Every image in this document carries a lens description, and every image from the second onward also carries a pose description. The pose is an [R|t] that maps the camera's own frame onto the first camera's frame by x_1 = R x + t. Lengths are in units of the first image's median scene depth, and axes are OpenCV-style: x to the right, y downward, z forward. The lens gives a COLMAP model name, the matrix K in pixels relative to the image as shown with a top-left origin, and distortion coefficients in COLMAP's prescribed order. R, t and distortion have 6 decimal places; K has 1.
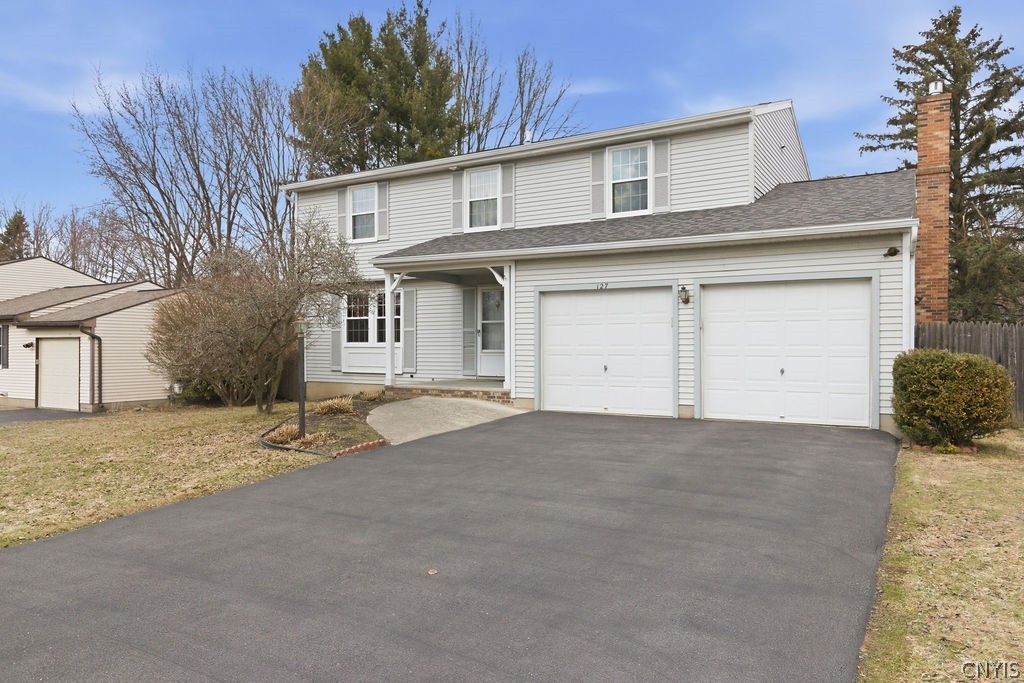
lens RADIAL K [[702.8, 0, 514.2], [0, 702.8, 344.0], [0, 0, 1]] dist [0.005682, -0.008588]
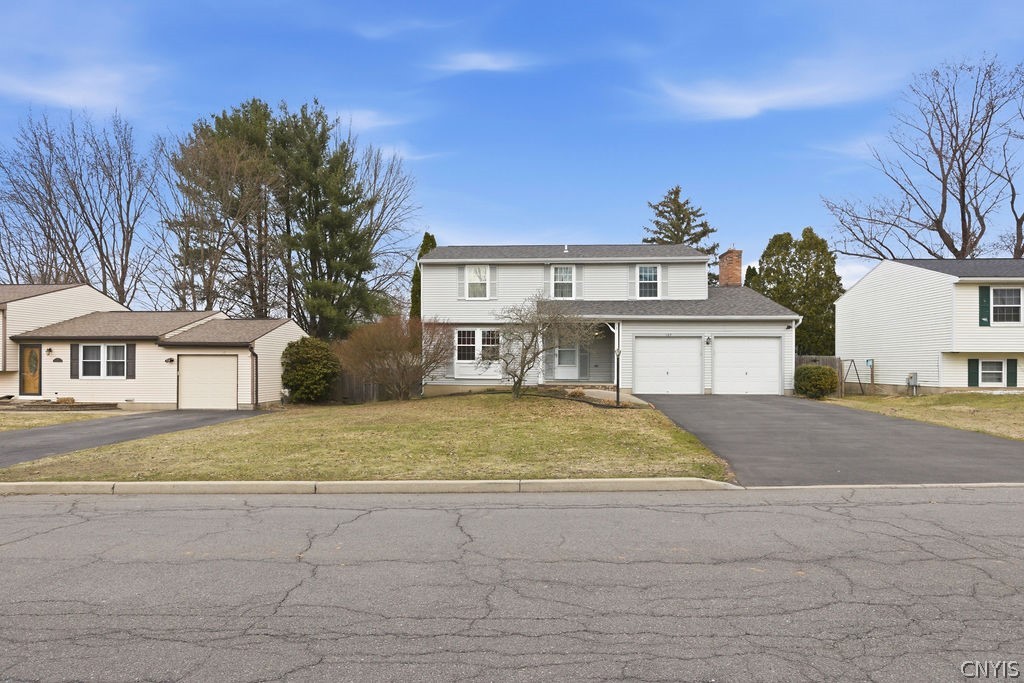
lens RADIAL K [[559.7, 0, 510.7], [0, 559.7, 355.9], [0, 0, 1]] dist [-0.018839, 0.001923]
pose [[0.891222, 0.010864, 0.453437, -0.928756], [-0.005352, 0.999895, -0.013437, 0.006511], [-0.453535, 0.009549, 0.891187, -0.267493]]
